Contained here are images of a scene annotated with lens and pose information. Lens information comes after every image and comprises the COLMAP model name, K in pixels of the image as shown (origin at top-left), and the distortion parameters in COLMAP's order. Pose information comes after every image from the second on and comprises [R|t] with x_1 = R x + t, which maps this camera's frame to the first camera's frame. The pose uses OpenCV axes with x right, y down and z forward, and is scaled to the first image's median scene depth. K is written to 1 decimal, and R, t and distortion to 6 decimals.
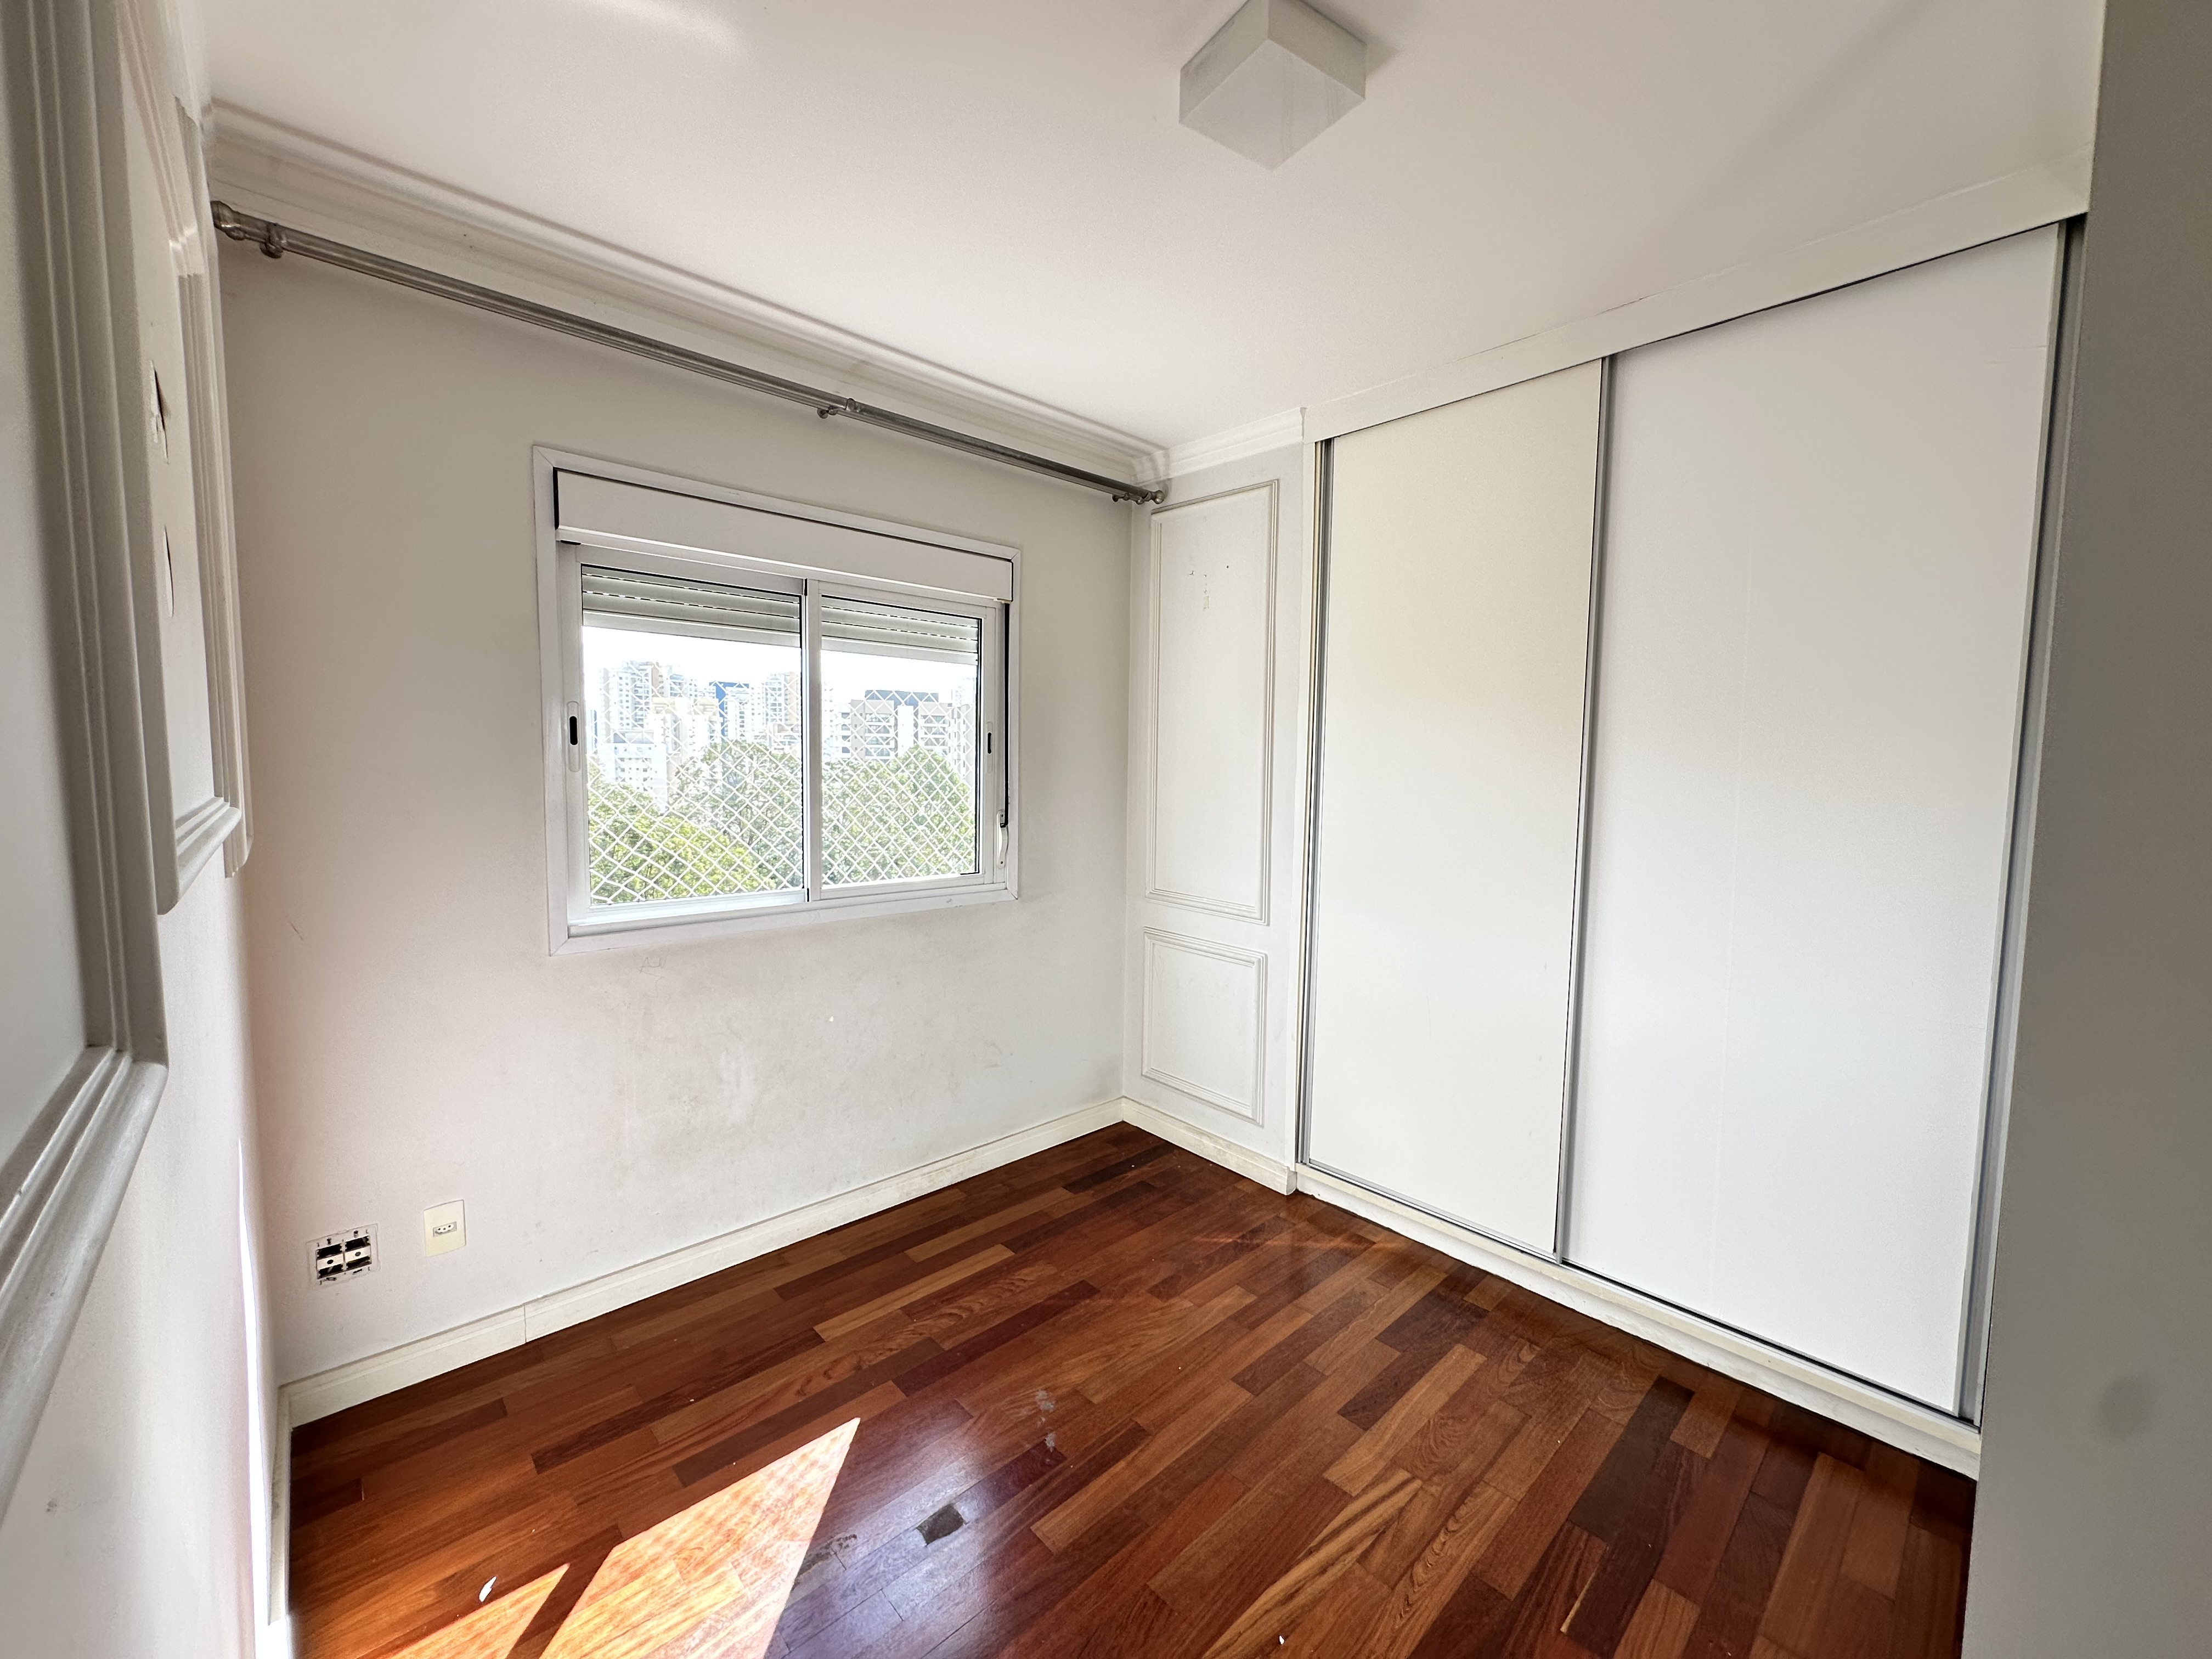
lens RADIAL K [[877.8, 0, 1098.1], [0, 877.8, 825.2], [0, 0, 1]] dist [-0.007842, 0.000546]
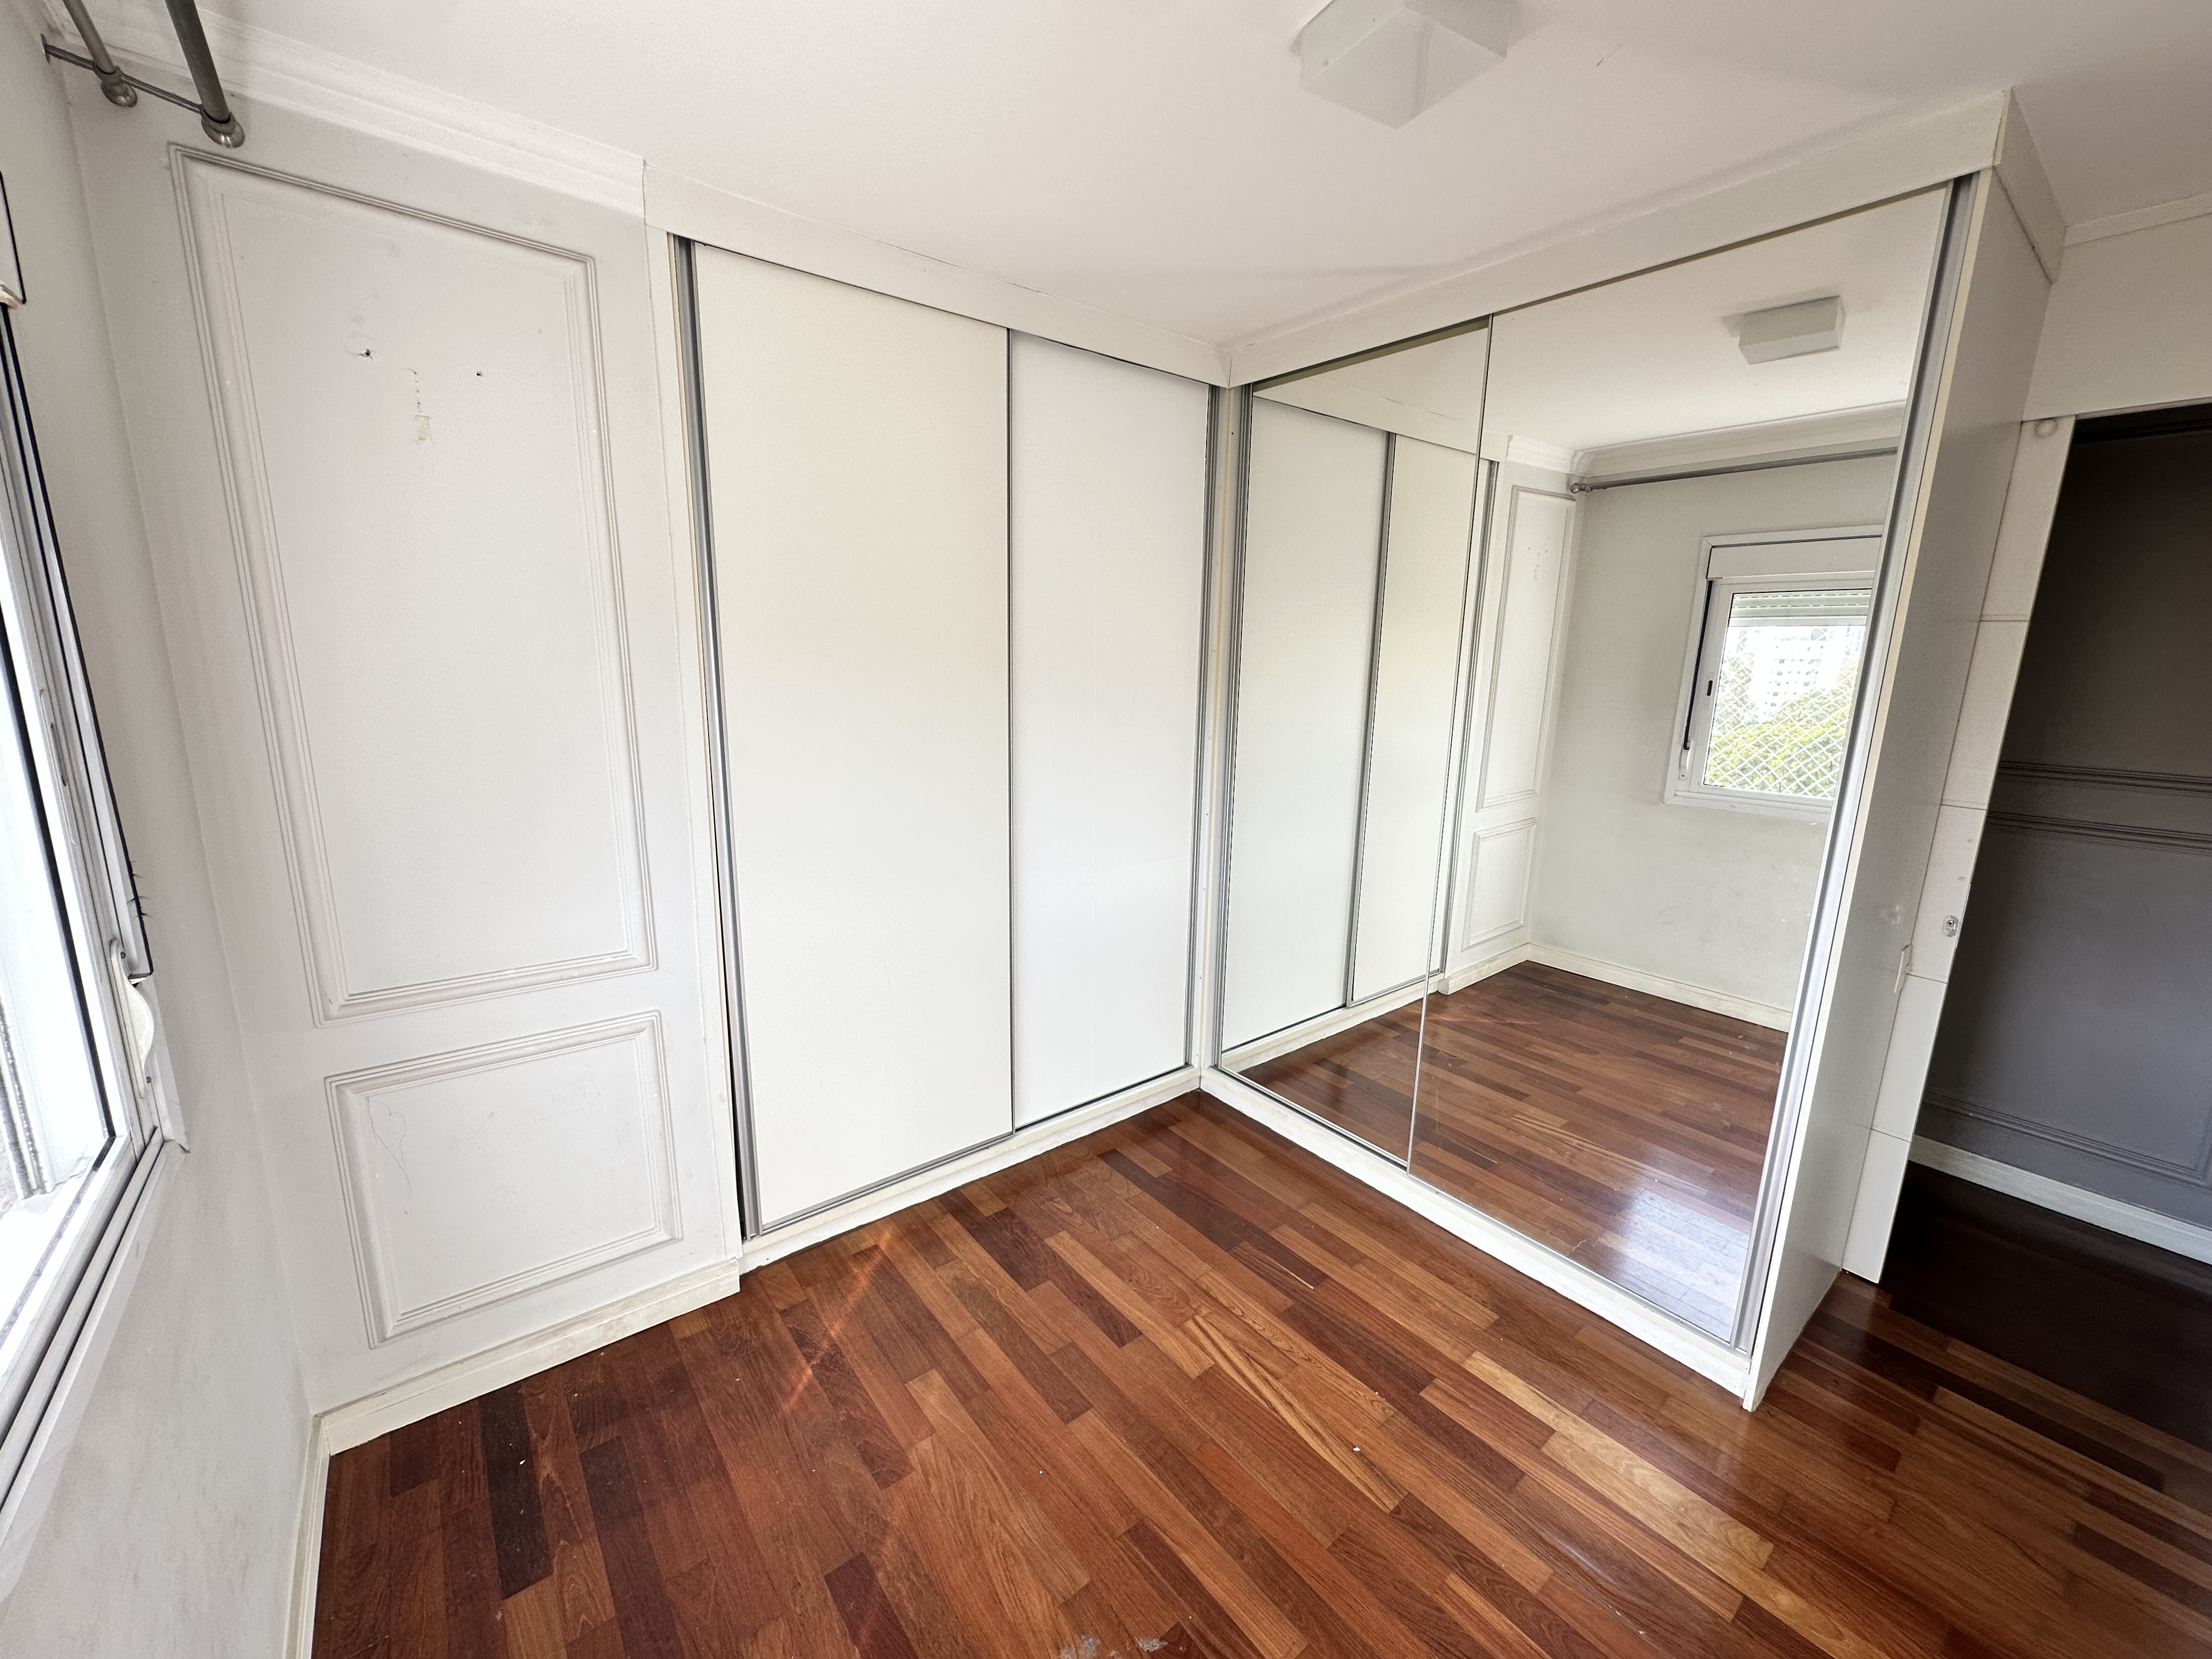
lens RADIAL K [[877.8, 0, 1116.9], [0, 877.8, 826.3], [0, 0, 1]] dist [-0.007842, 0.000546]
pose [[0.065195, -0.209587, 0.975614, -0.554543], [0.053373, 0.977027, 0.206323, -0.150050], [-0.996444, 0.038620, 0.074883, 0.779764]]
